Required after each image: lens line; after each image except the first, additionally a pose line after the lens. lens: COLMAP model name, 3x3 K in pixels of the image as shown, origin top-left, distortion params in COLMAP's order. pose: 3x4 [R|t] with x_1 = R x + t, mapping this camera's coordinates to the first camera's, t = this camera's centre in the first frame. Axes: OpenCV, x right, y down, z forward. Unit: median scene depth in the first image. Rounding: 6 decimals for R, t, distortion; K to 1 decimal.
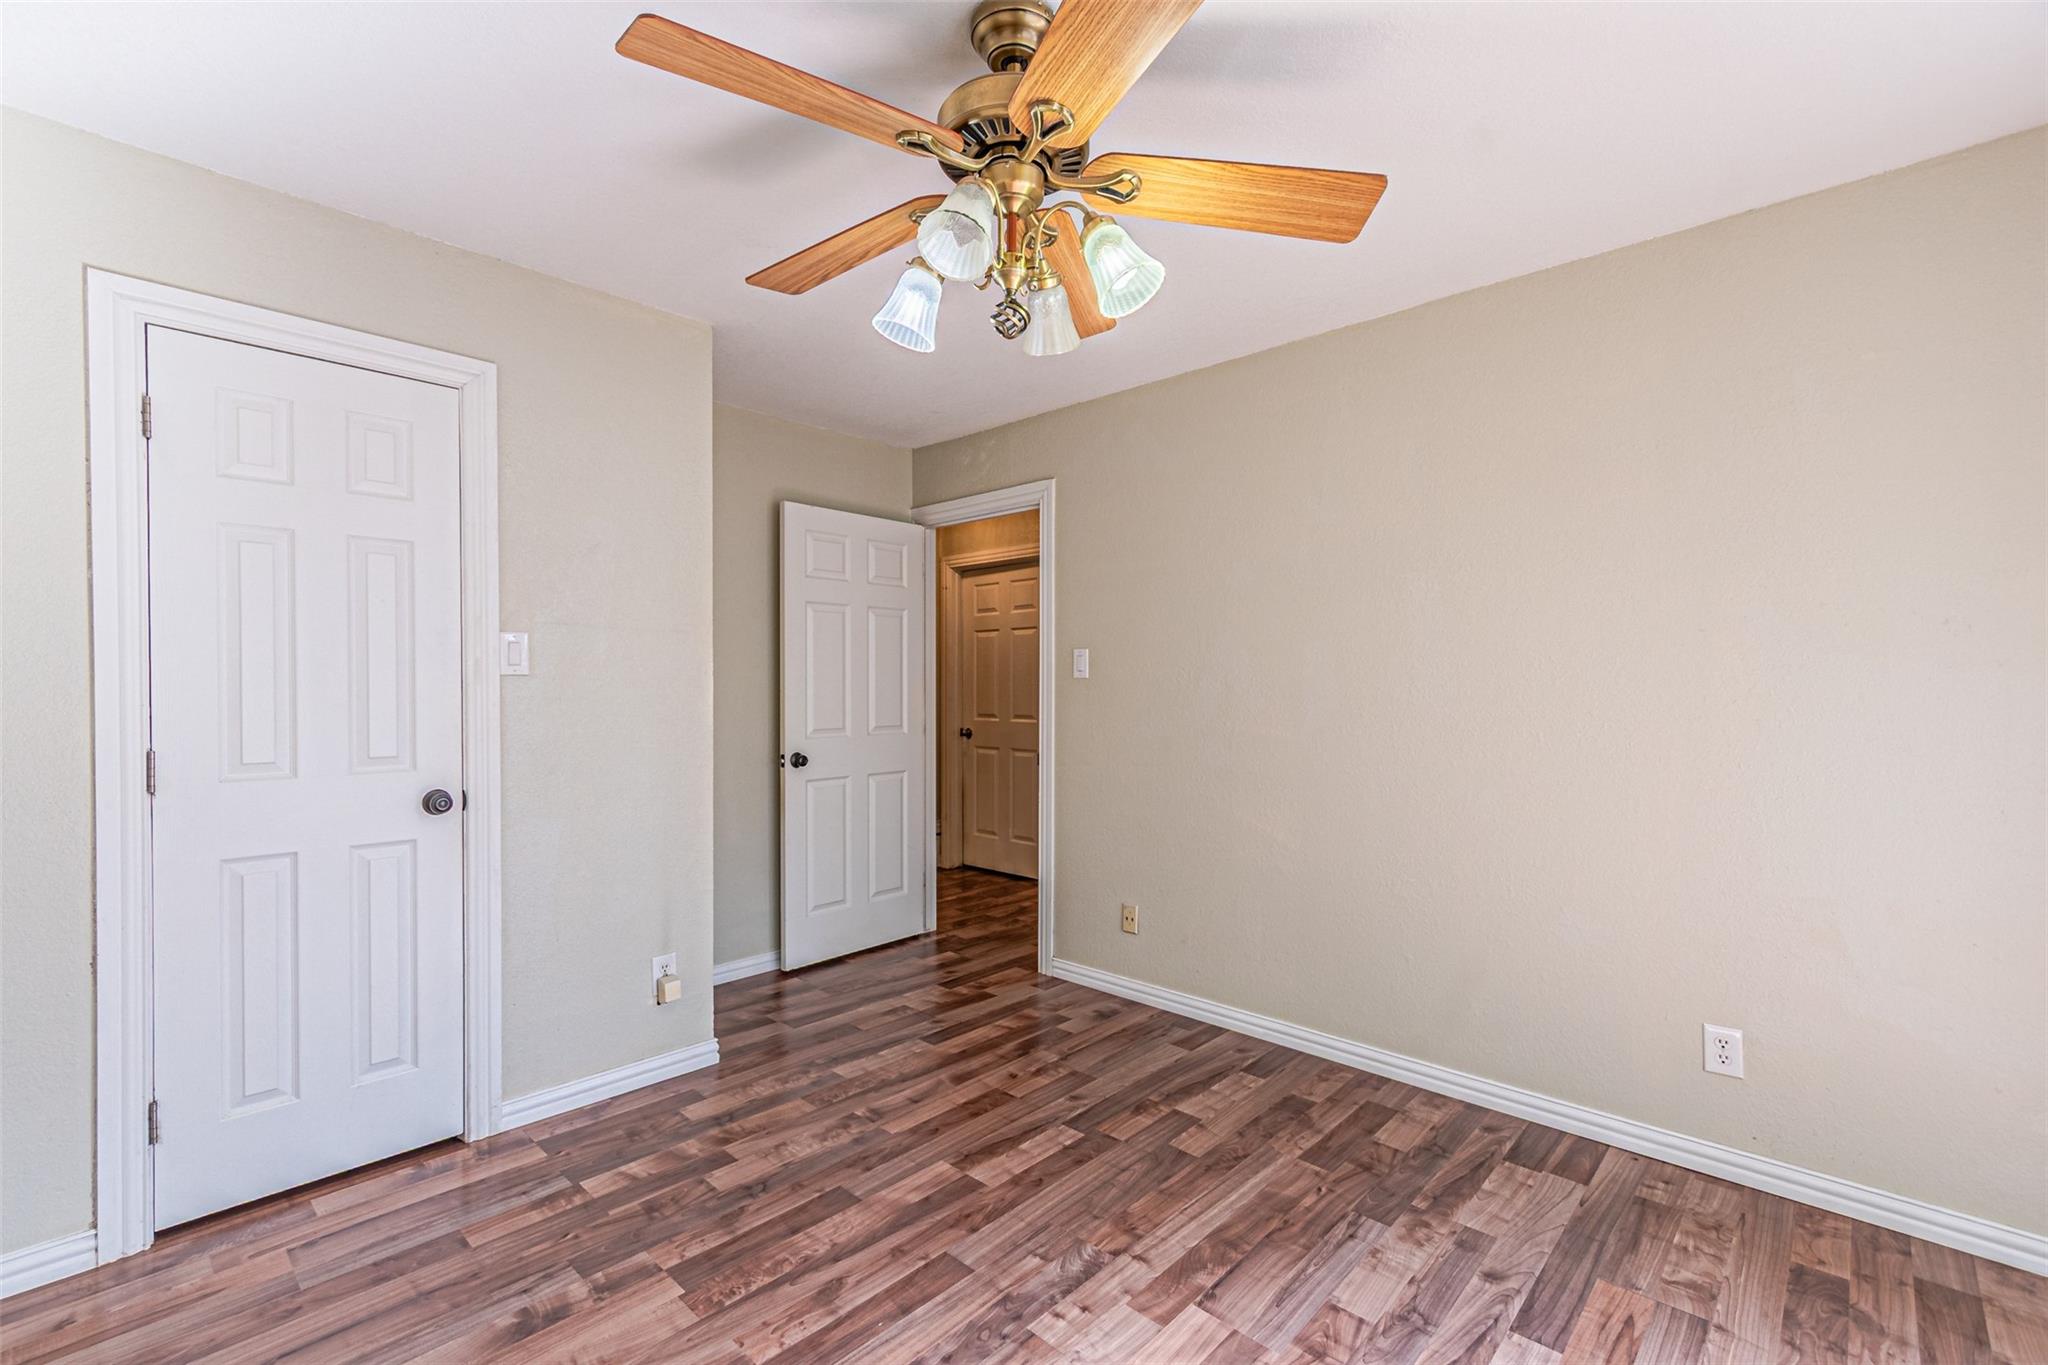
lens RADIAL K [[881.3, 0, 1009.9], [0, 881.3, 688.3], [0, 0, 1]] dist [0.004531, -0.000665]
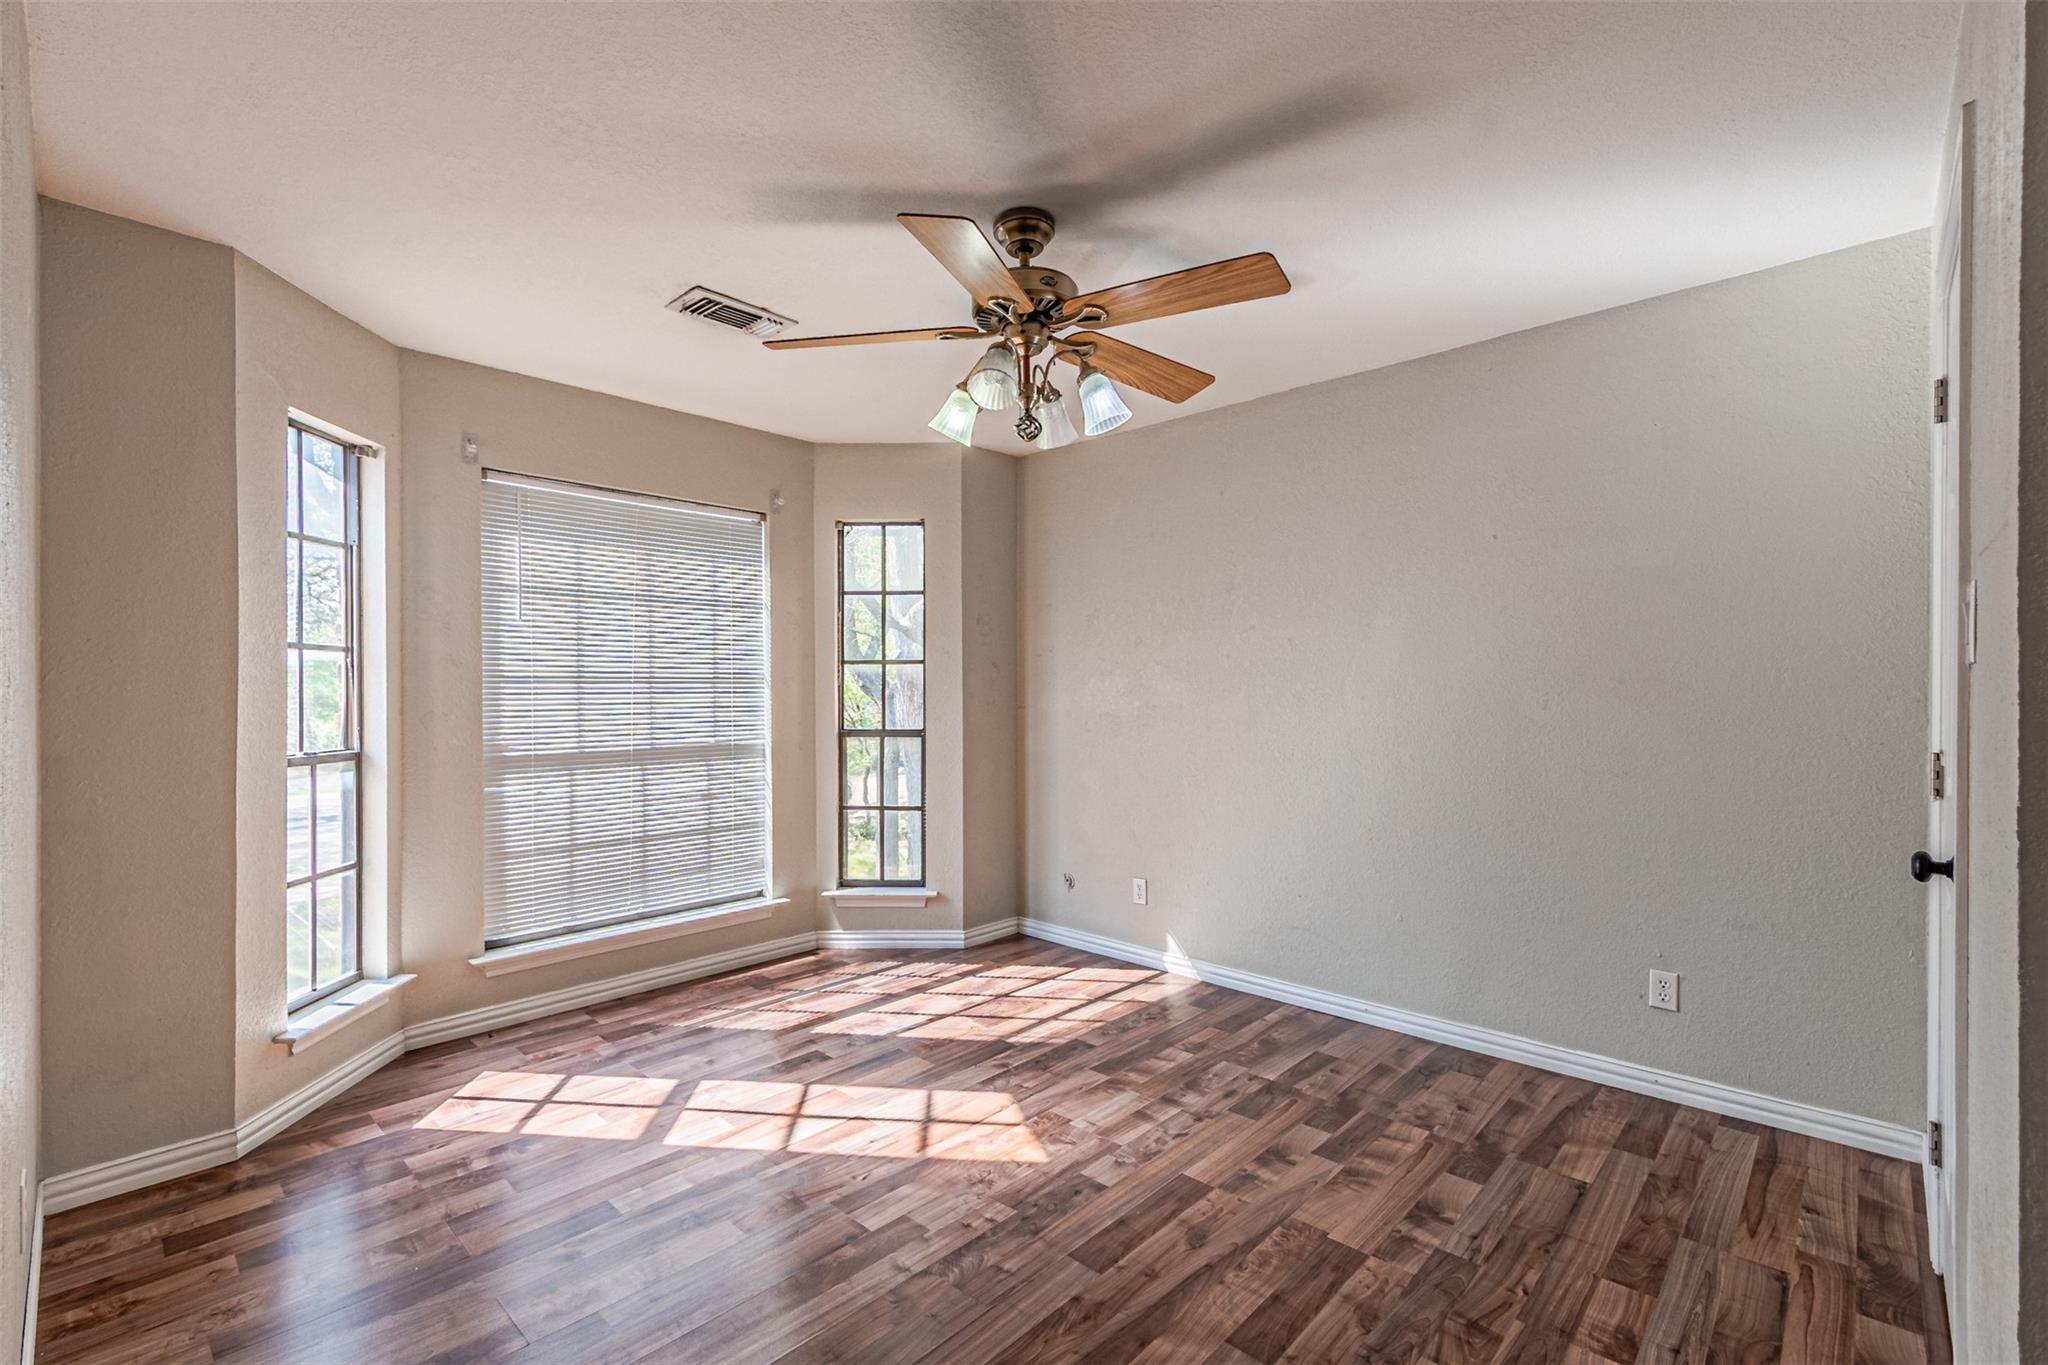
lens RADIAL K [[881.3, 0, 1021.0], [0, 881.3, 683.0], [0, 0, 1]] dist [0.004531, -0.000665]
pose [[-0.999871, 0.003879, -0.015617, 0.027718], [0.003883, 0.999992, -0.000215, -0.007070], [0.015616, -0.000275, -0.999878, 2.026870]]
